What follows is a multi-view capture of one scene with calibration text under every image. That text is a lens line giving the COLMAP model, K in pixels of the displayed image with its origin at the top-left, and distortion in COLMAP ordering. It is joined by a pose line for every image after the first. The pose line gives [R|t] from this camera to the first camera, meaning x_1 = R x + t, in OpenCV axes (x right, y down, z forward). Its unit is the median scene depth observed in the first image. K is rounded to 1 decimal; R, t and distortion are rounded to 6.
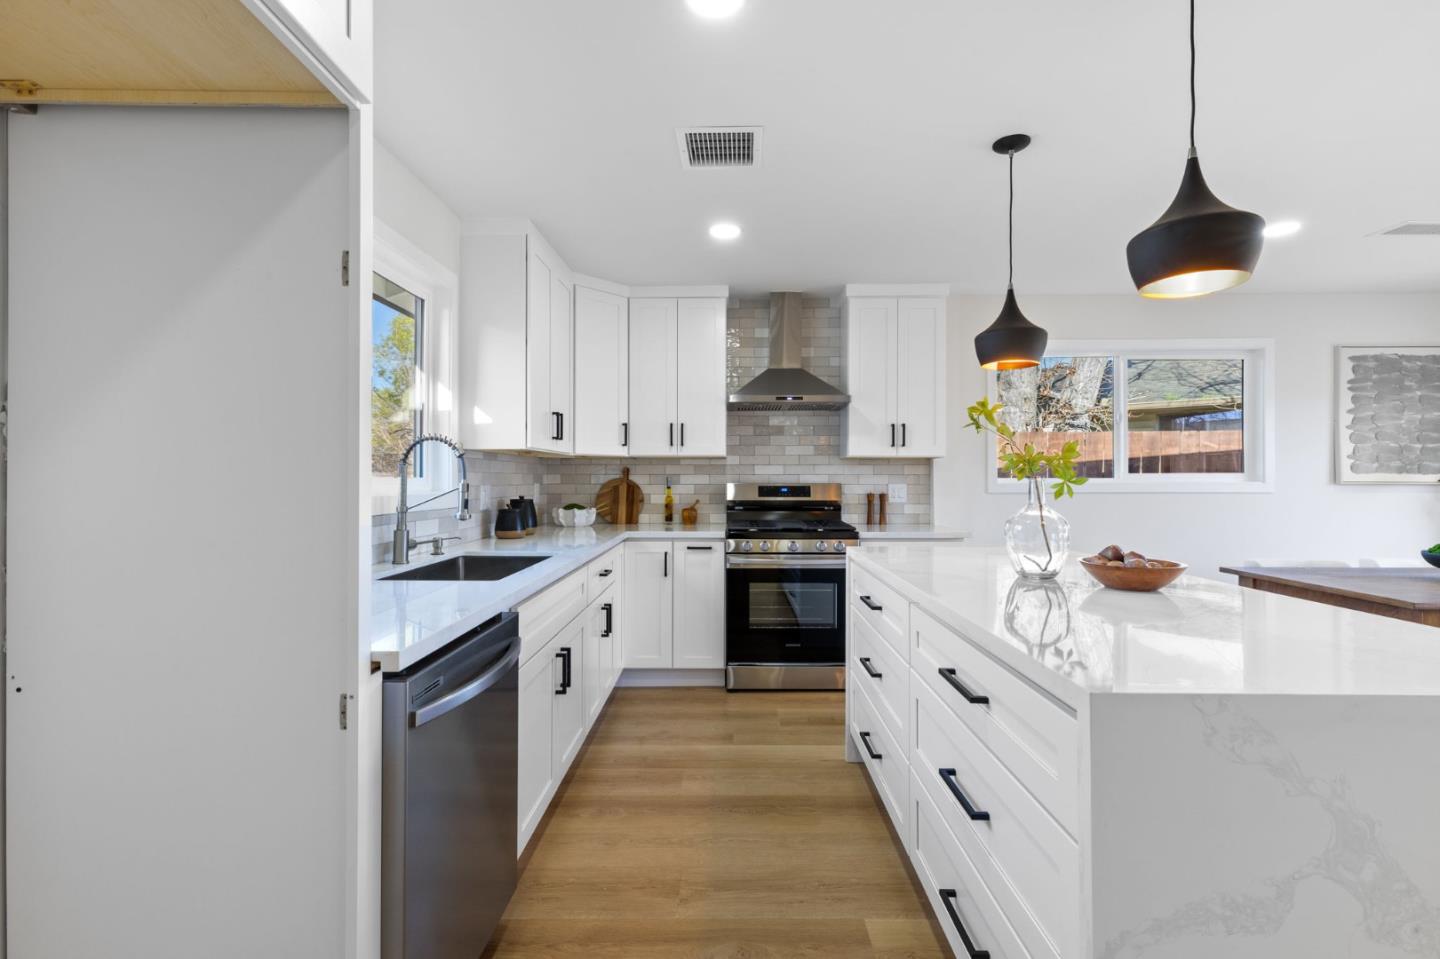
lens RADIAL K [[642.4, 0, 724.2], [0, 642.4, 477.8], [0, 0, 1]] dist [0.001479, 0.000530]
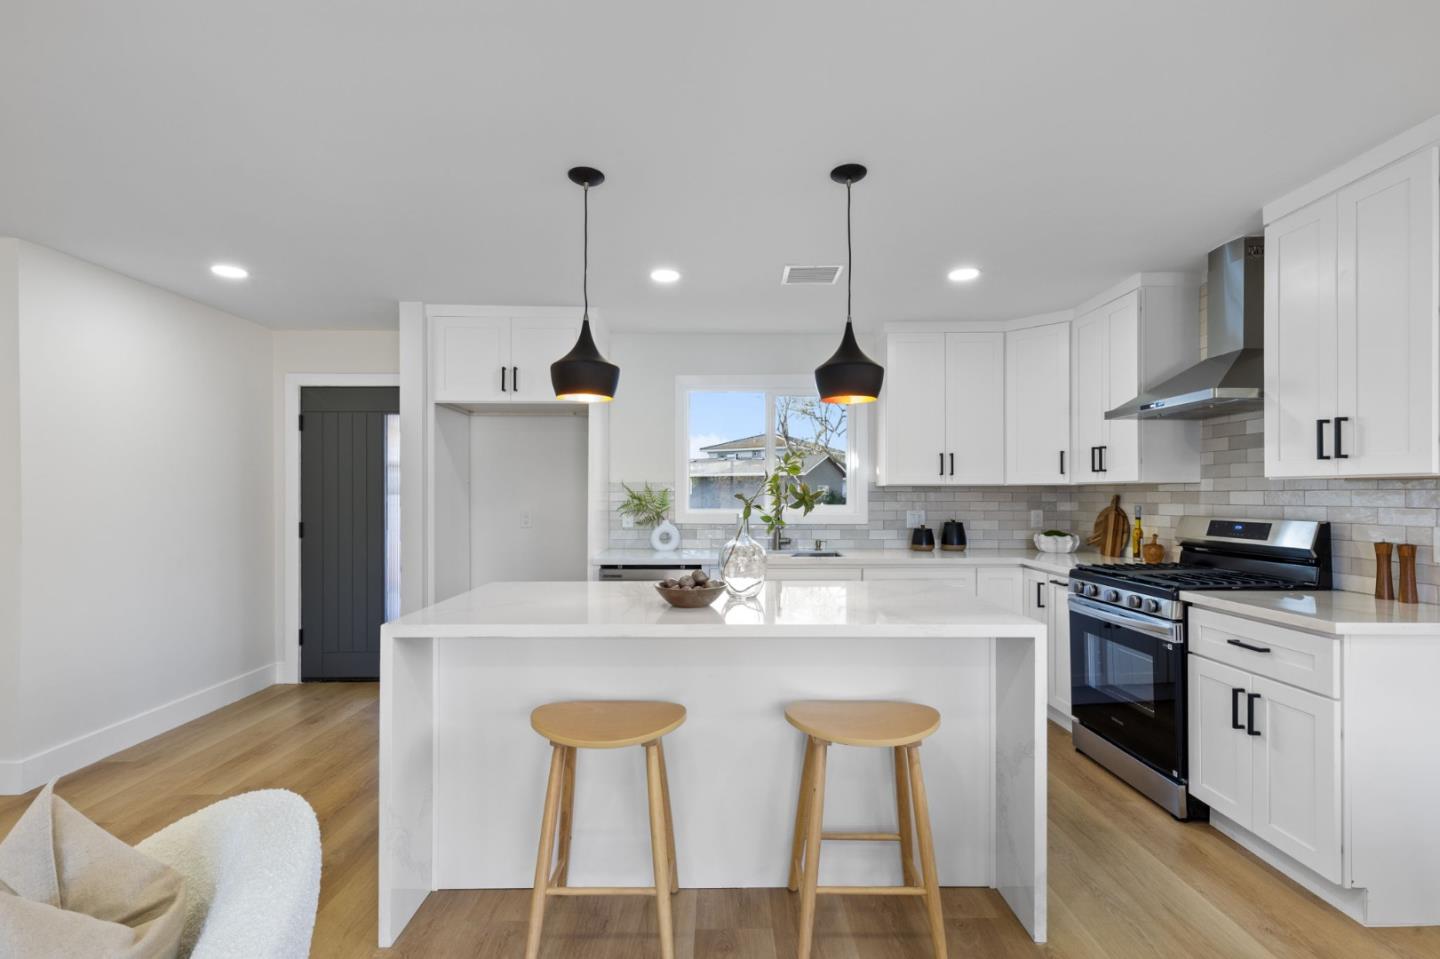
lens RADIAL K [[650.5, 0, 722.7], [0, 650.5, 495.5], [0, 0, 1]] dist [0.003142, 0.000519]
pose [[0.018864, -0.000173, -0.999822, 0.826654], [0.001493, 0.999999, -0.000145, -0.017156], [0.999821, -0.001490, 0.018865, 0.455157]]
